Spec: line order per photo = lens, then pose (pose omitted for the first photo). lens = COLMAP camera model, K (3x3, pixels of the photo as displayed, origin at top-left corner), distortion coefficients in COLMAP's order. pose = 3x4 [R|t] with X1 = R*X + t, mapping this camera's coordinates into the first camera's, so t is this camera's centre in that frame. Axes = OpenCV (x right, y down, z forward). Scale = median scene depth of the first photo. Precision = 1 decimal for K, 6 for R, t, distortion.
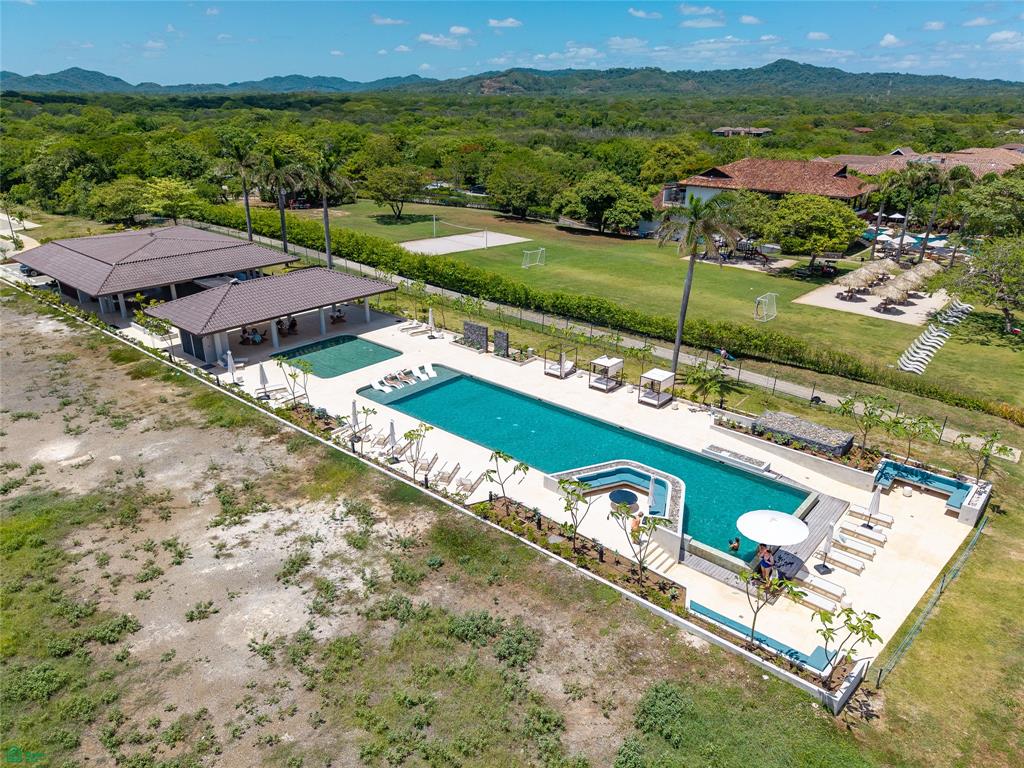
lens RADIAL K [[690.4, 0, 511.1], [0, 690.4, 383.6], [0, 0, 1]] dist [0.013782, -0.006535]
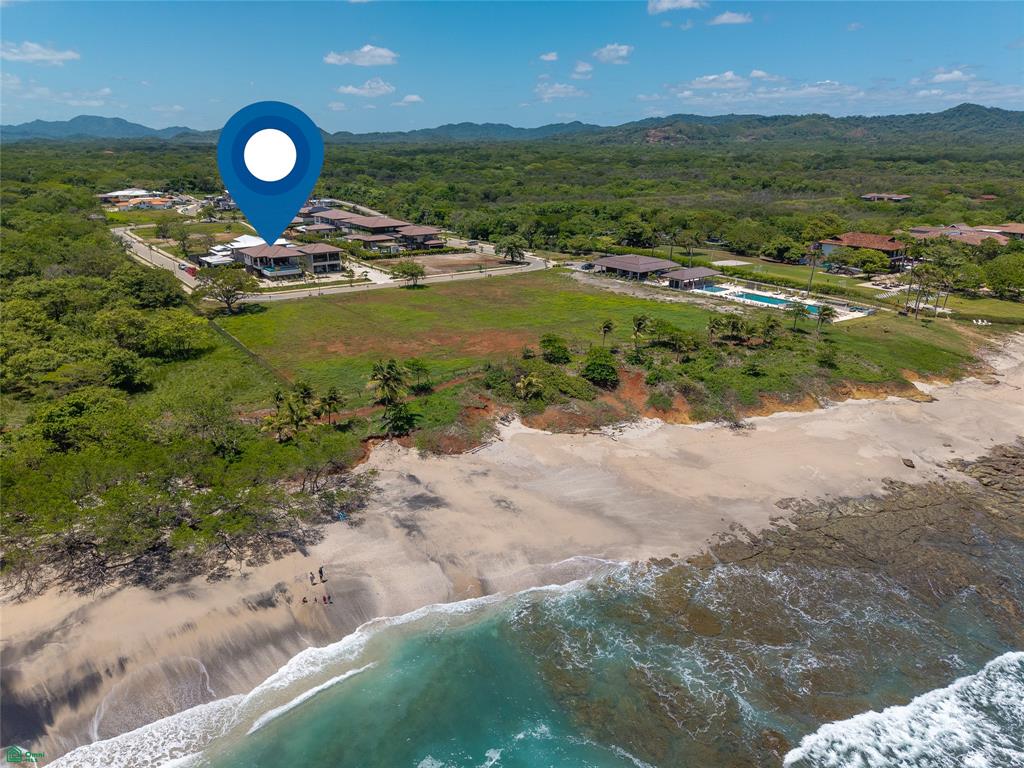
lens RADIAL K [[690.4, 0, 510.1], [0, 690.4, 385.1], [0, 0, 1]] dist [0.013782, -0.006535]
pose [[0.977785, 0.065748, -0.199034, -0.226611], [-0.076109, 0.996090, -0.044851, 0.304315], [0.195307, 0.059003, 0.978966, -1.188033]]
